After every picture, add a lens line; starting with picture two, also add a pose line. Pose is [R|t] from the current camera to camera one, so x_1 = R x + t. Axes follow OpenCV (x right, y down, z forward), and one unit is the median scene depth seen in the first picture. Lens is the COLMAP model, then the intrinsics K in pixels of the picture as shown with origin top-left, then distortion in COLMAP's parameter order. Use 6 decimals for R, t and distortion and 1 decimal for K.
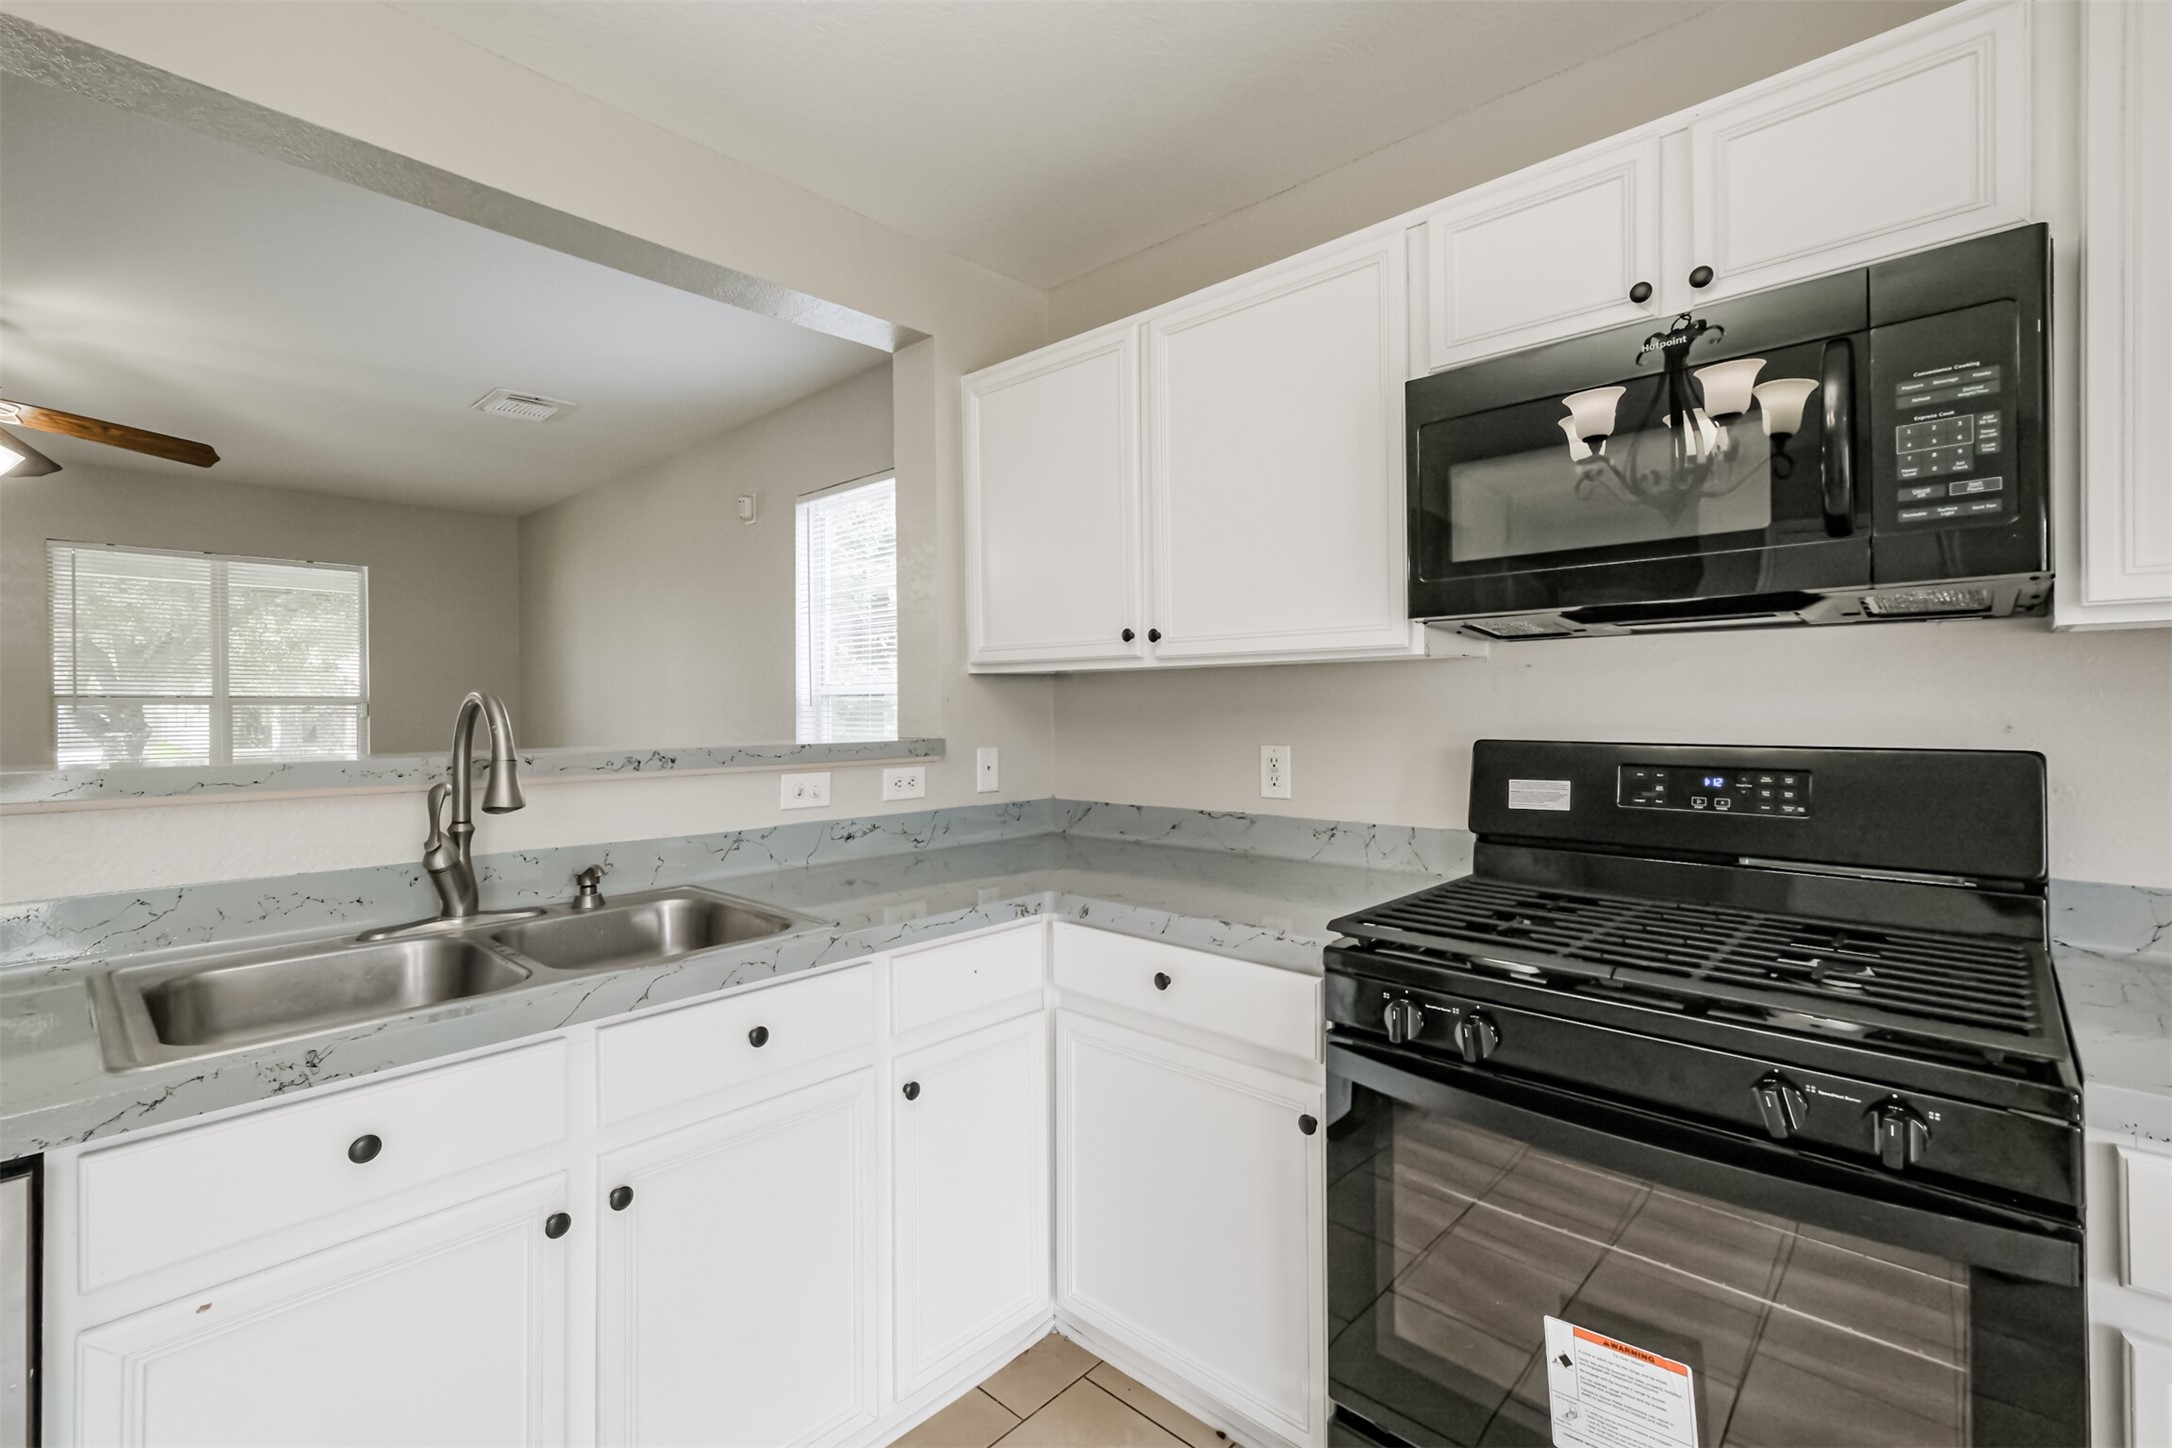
lens RADIAL K [[959.4, 0, 1087.4], [0, 959.4, 704.7], [0, 0, 1]] dist [0.007873, -0.001004]
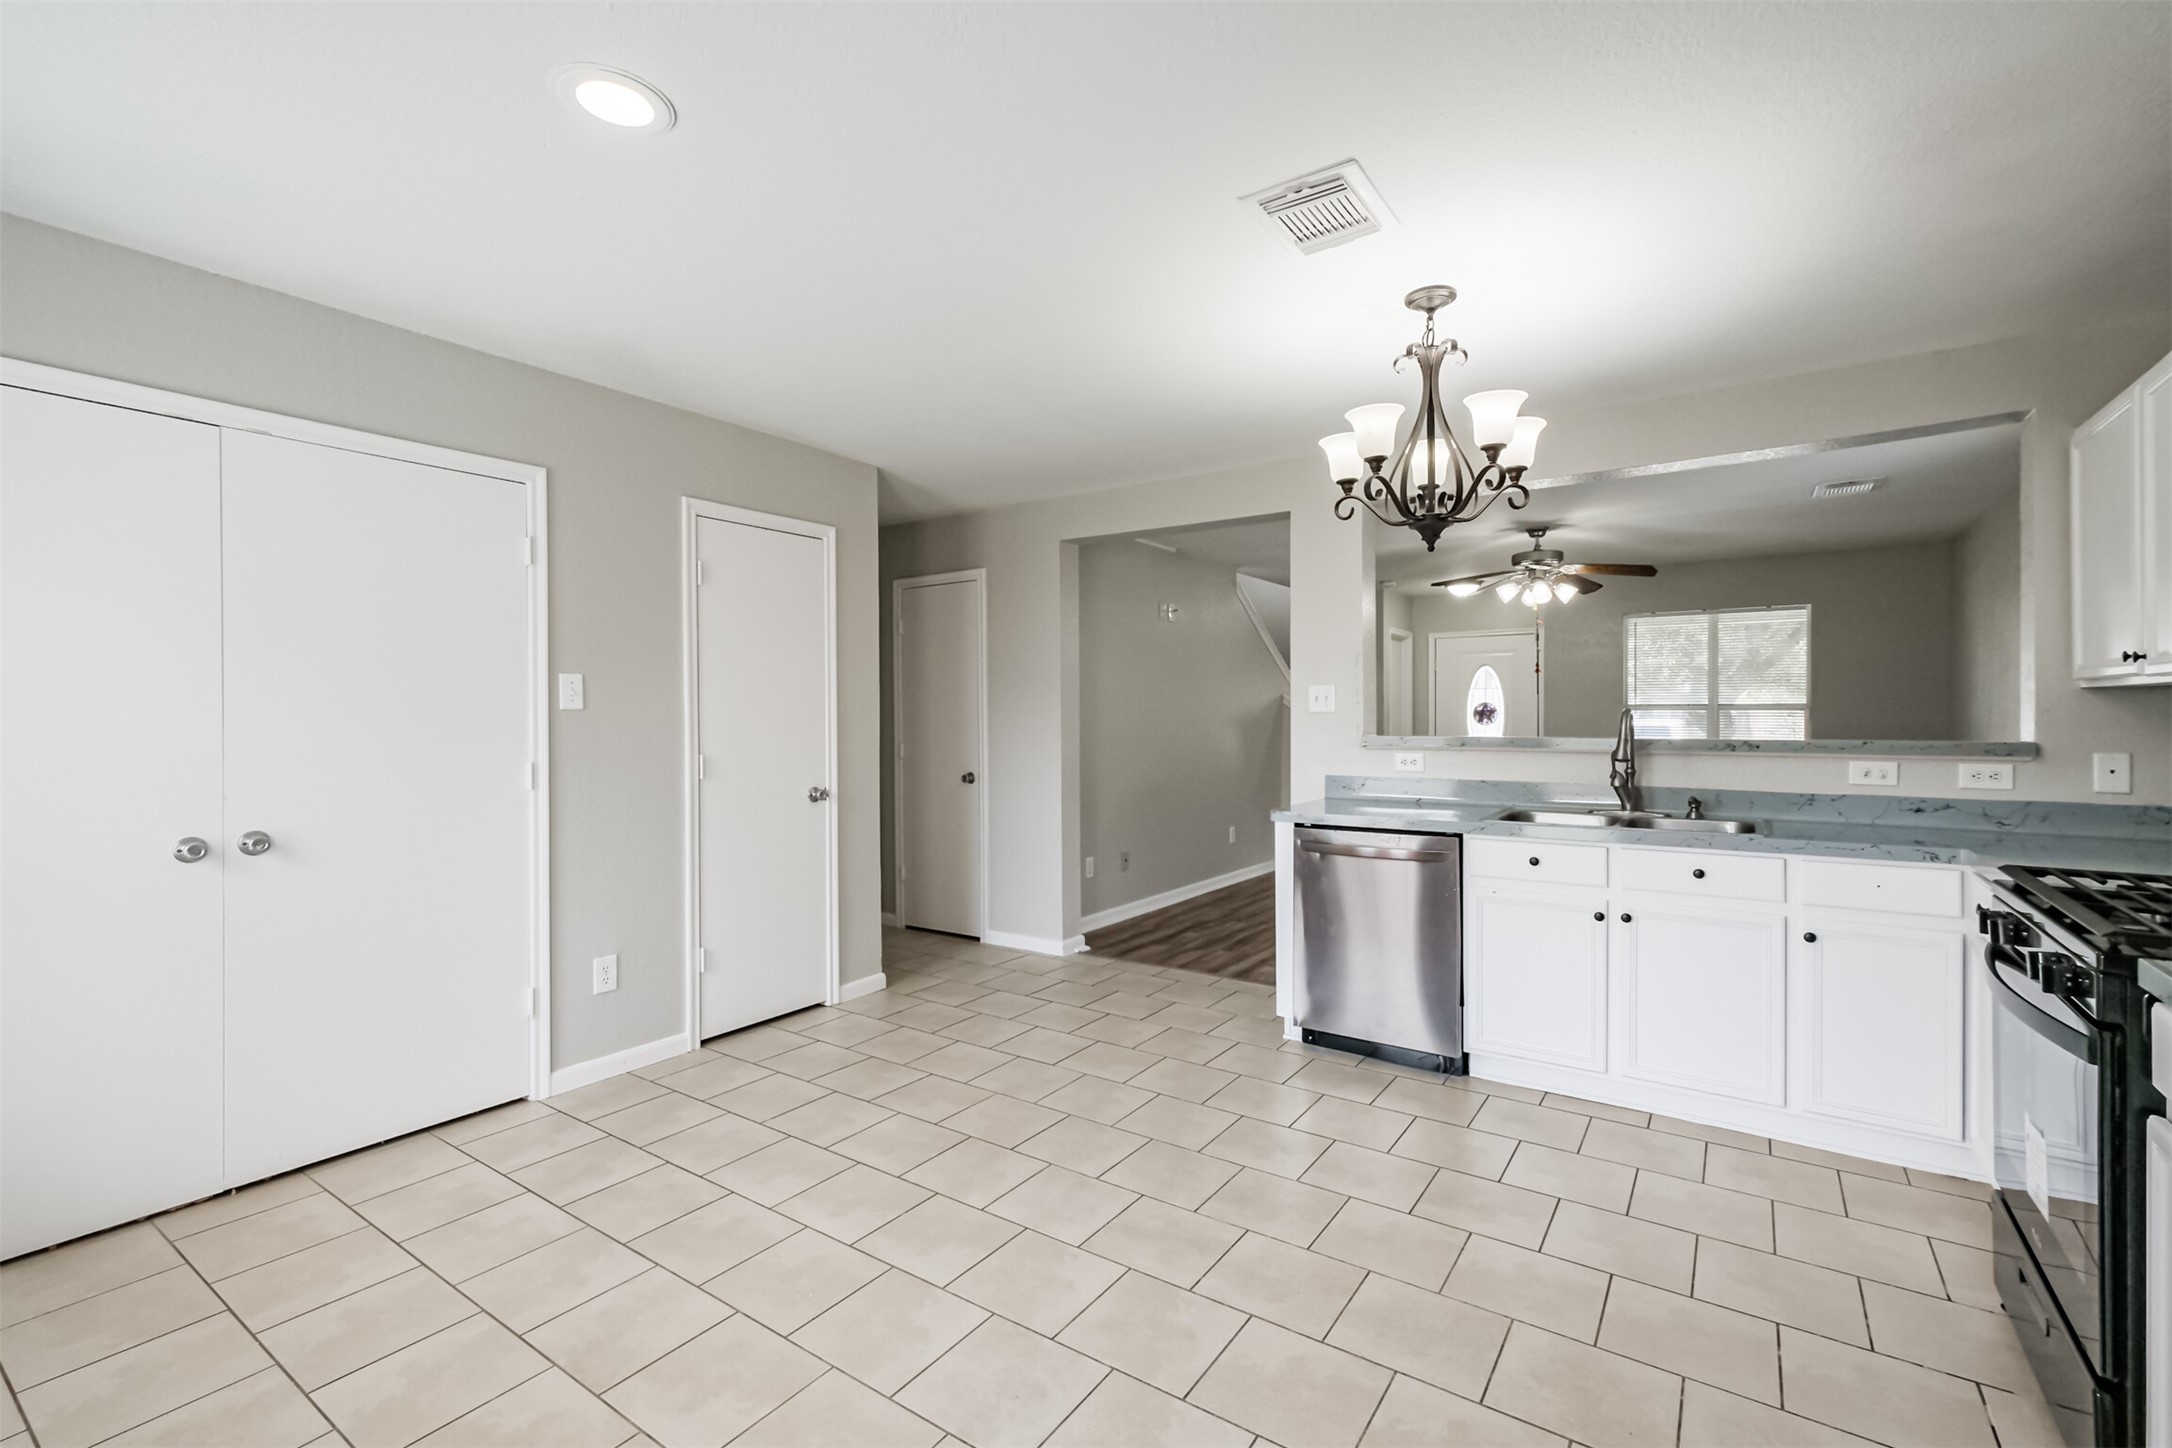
lens RADIAL K [[959.4, 0, 1100.3], [0, 959.4, 716.5], [0, 0, 1]] dist [0.007873, -0.001004]
pose [[0.157833, 0.007983, -0.987433, 1.203202], [0.004228, 0.999953, 0.008760, -0.018944], [0.987457, -0.005557, 0.157792, -0.493927]]
